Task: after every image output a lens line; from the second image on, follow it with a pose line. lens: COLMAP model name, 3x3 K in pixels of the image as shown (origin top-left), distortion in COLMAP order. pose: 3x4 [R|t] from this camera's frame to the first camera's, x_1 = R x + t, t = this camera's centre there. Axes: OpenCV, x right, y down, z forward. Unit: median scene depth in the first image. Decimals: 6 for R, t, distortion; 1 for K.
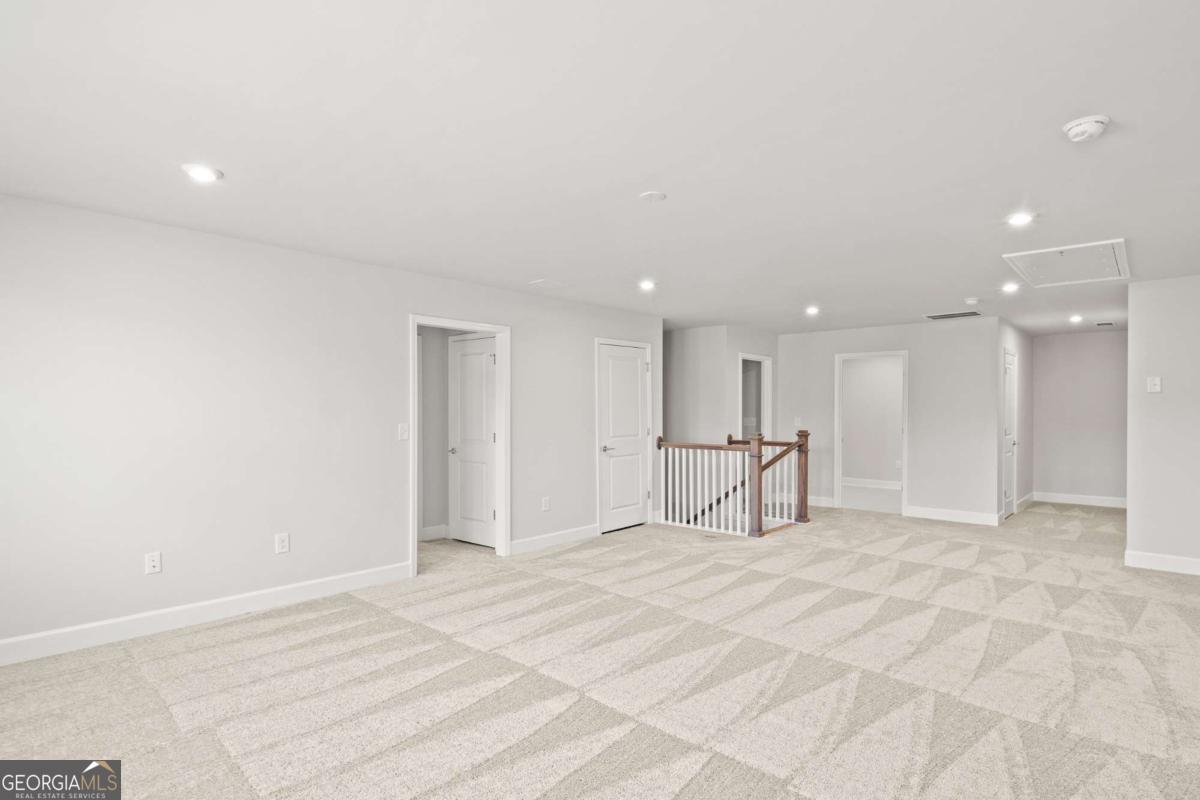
lens RADIAL K [[602.8, 0, 601.6], [0, 602.8, 409.2], [0, 0, 1]] dist [-0.002144, -0.001115]
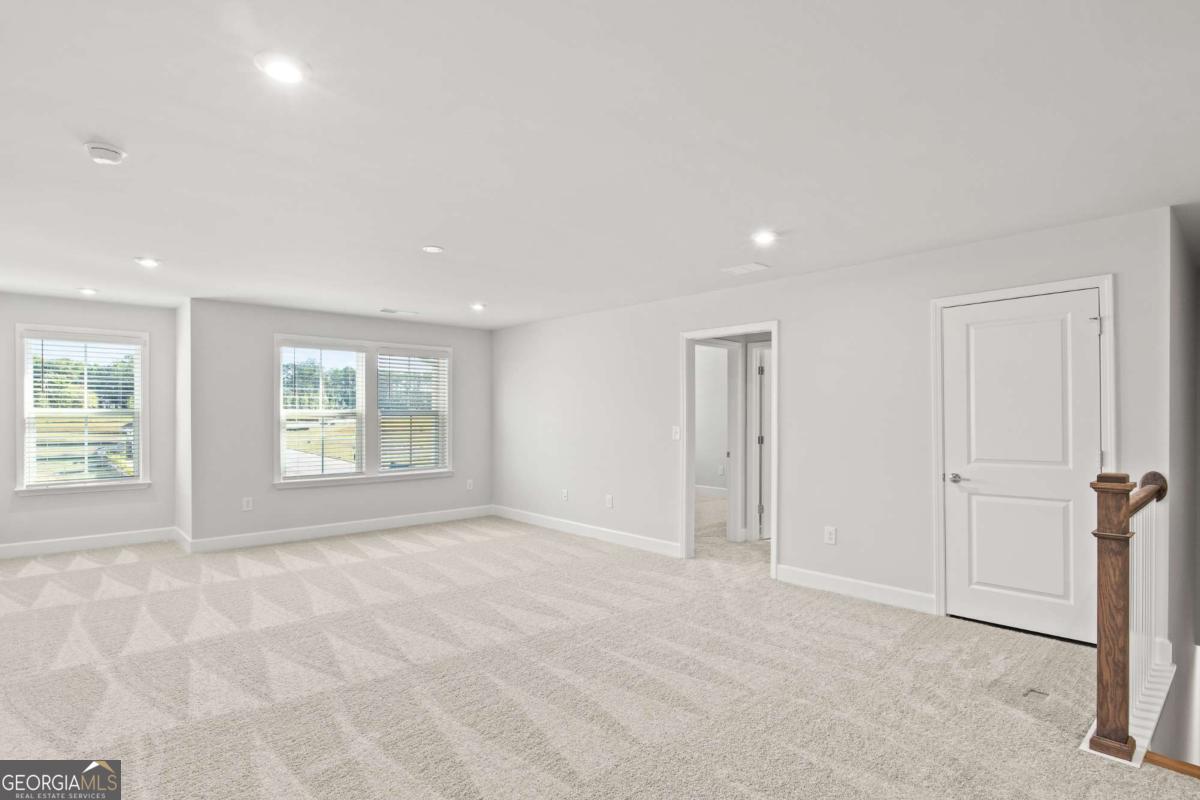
lens RADIAL K [[602.8, 0, 601.6], [0, 602.8, 409.2], [0, 0, 1]] dist [-0.002144, -0.001115]
pose [[-0.074211, -0.011960, -0.997171, 0.580744], [-0.001460, 0.999928, -0.011884, 0.003659], [0.997241, 0.000574, -0.074224, 0.628847]]
